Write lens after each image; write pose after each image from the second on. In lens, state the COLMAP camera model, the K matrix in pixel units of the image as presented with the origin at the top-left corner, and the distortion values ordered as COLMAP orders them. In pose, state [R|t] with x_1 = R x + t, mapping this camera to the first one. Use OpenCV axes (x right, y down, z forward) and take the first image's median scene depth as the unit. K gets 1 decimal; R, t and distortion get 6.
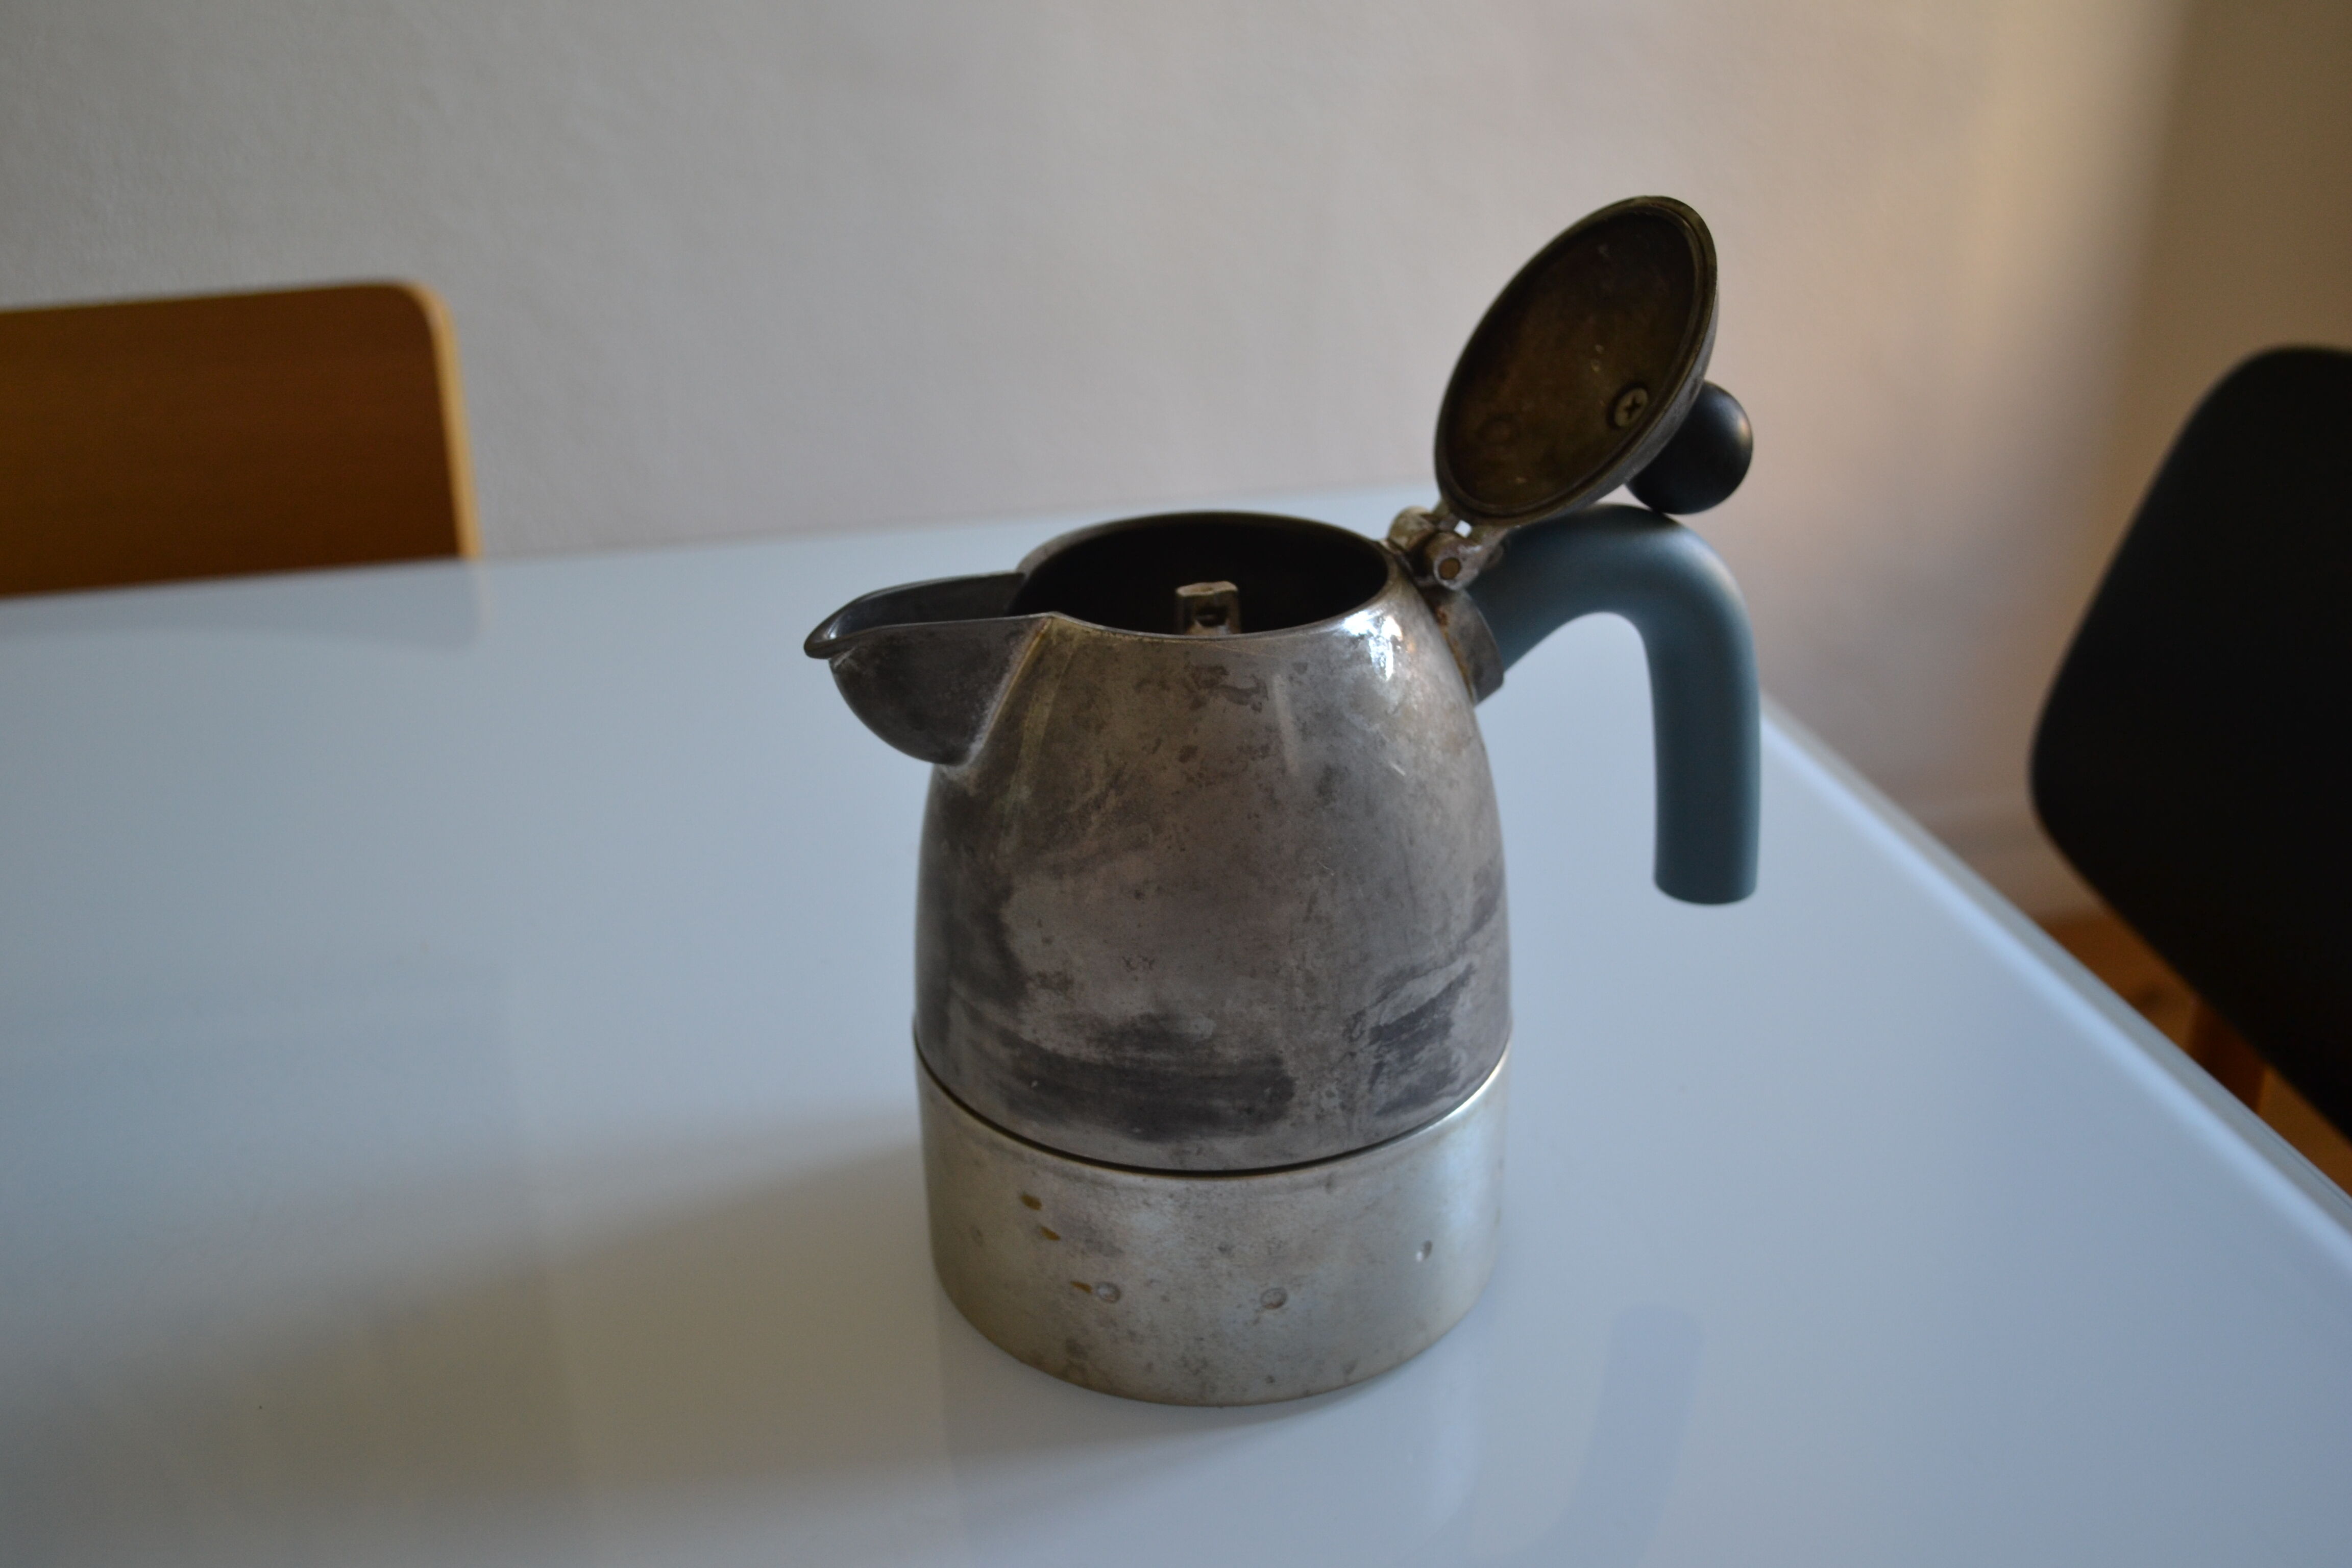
lens RADIAL K [[2200.8, 0, 1176.0], [0, 2200.8, 784.0], [0, 0, 1]] dist [-0.071797, 0.004773]
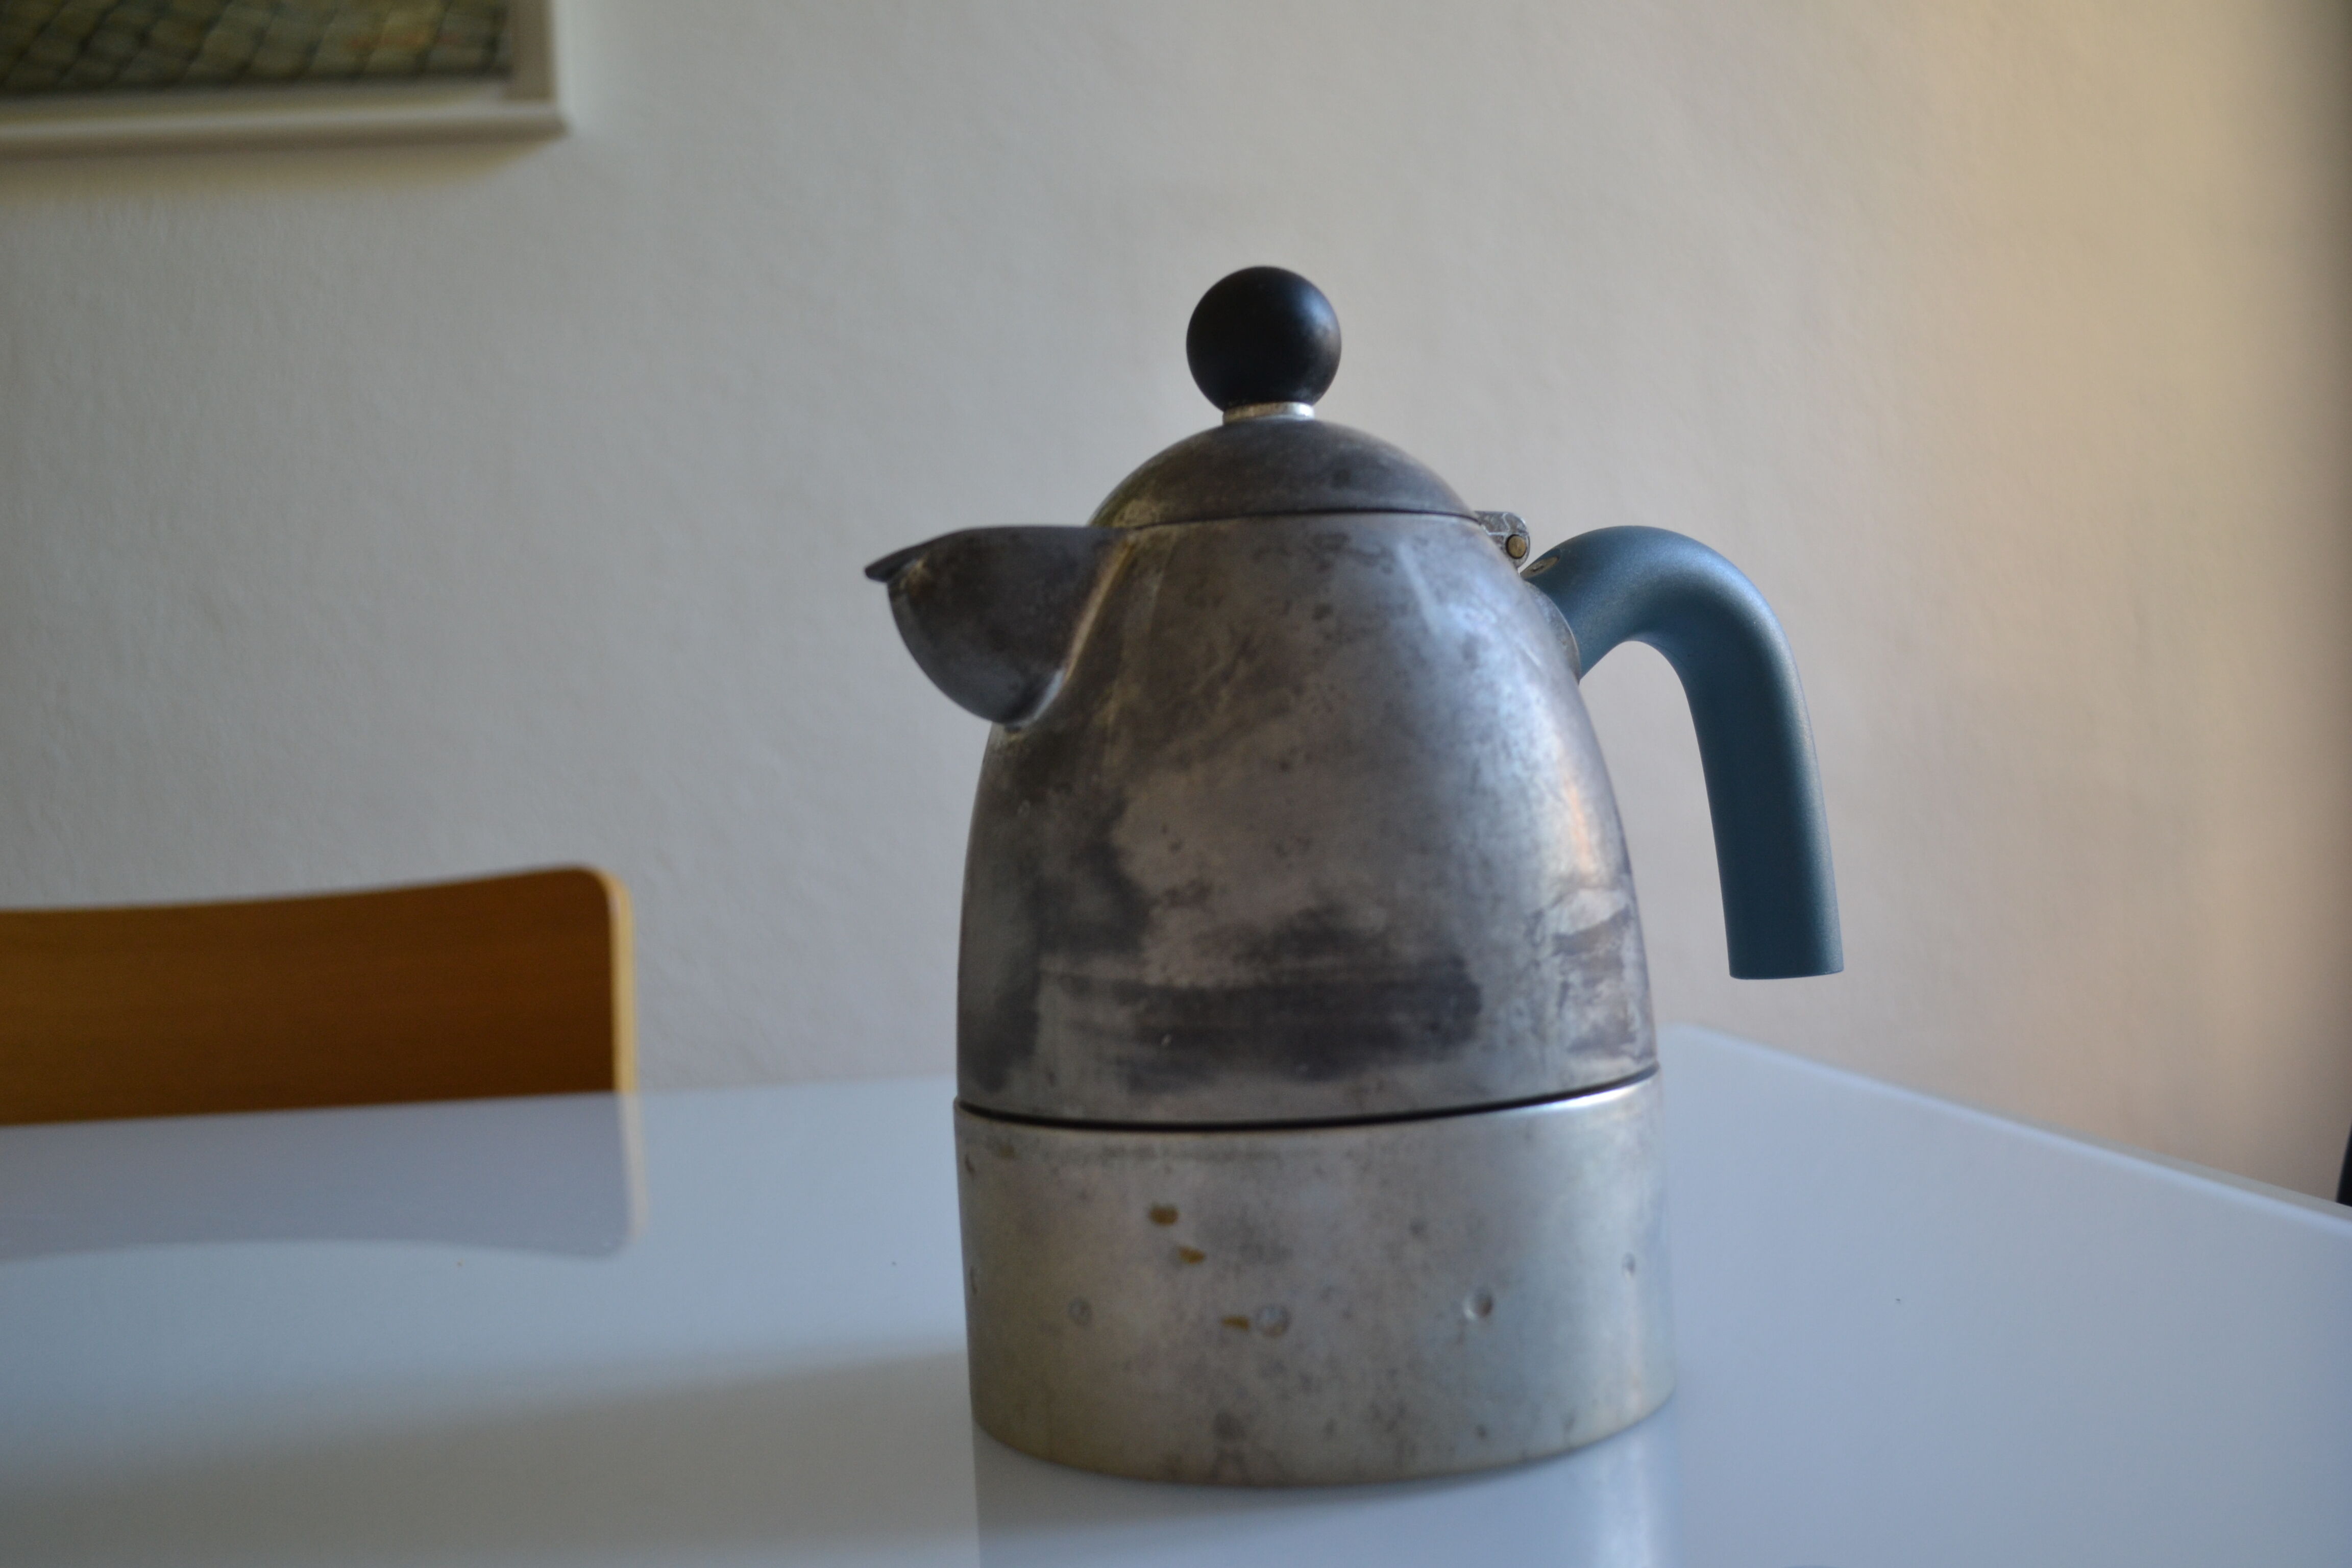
lens RADIAL K [[2161.2, 0, 1176.0], [0, 2161.2, 784.0], [0, 0, 1]] dist [-0.079893, -0.001705]
pose [[0.982922, -0.035797, 0.180509, -0.206398], [0.111890, 0.895012, -0.431780, 0.406290], [-0.146101, 0.444603, 0.883732, 0.248303]]
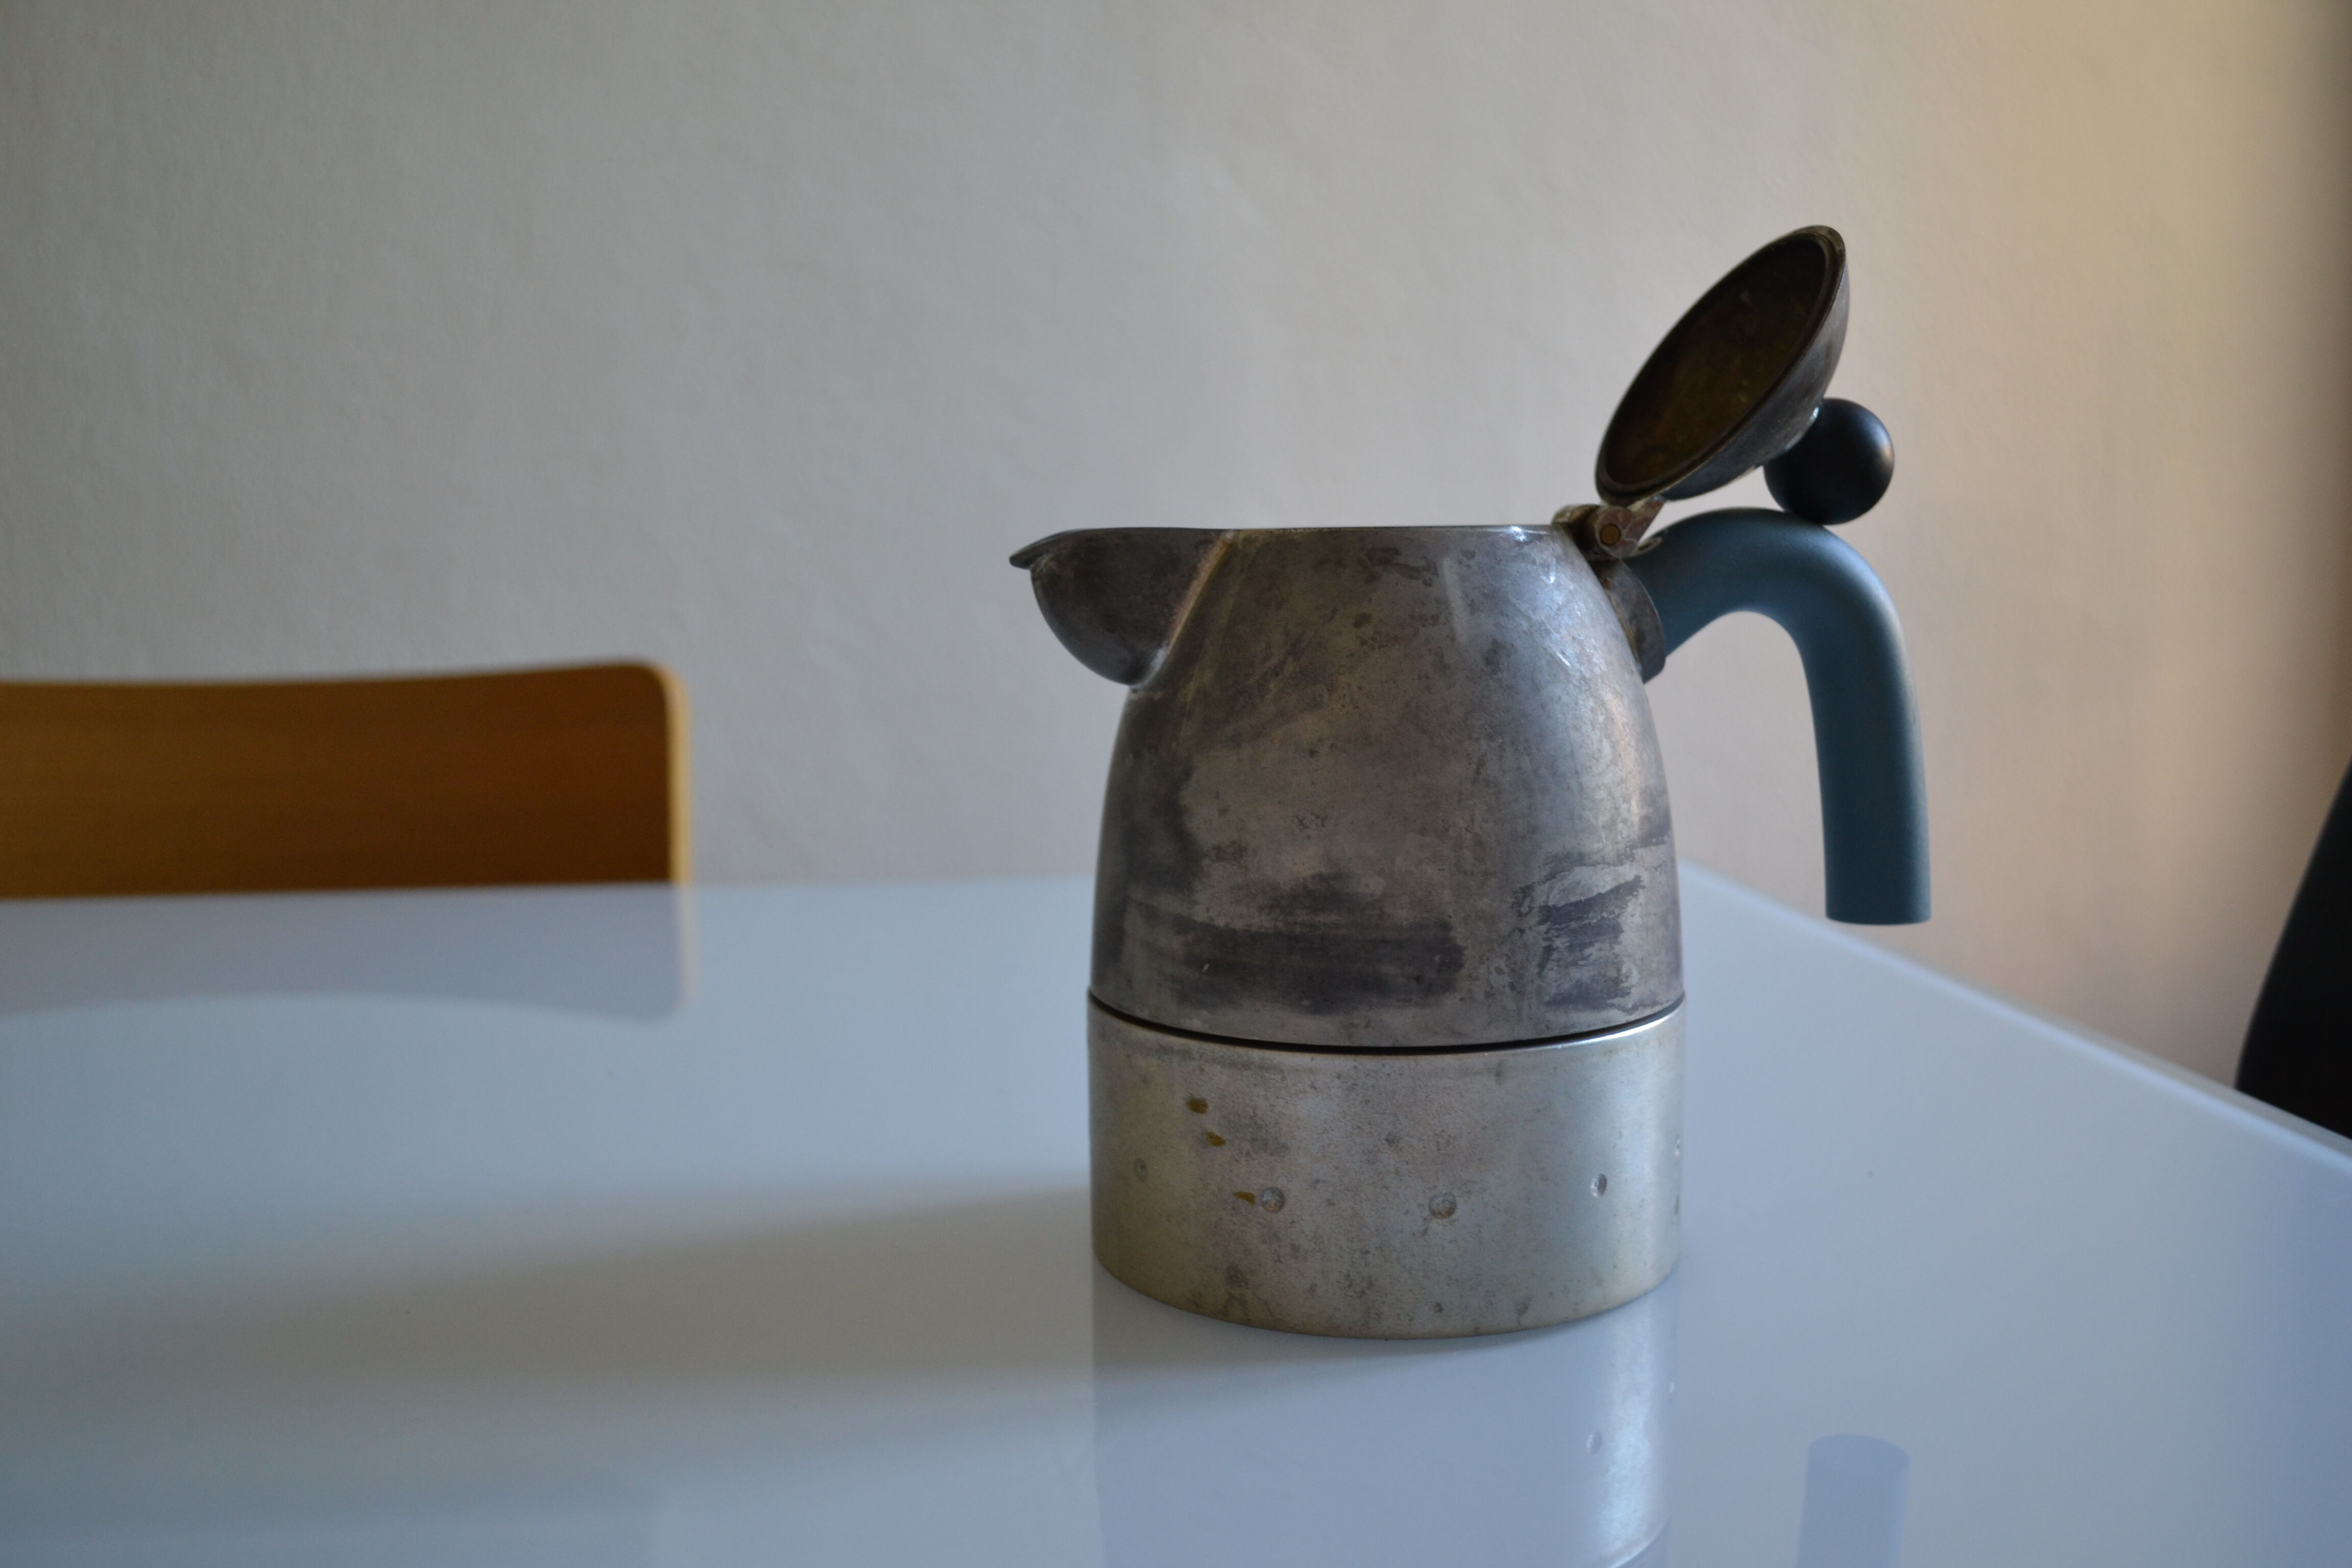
lens RADIAL K [[2200.8, 0, 1176.0], [0, 2200.8, 784.0], [0, 0, 1]] dist [-0.071797, 0.004773]
pose [[0.996106, 0.015000, -0.086877, 0.008937], [-0.041925, 0.947463, -0.317107, 0.385235], [0.077556, 0.319514, 0.944402, 0.013868]]
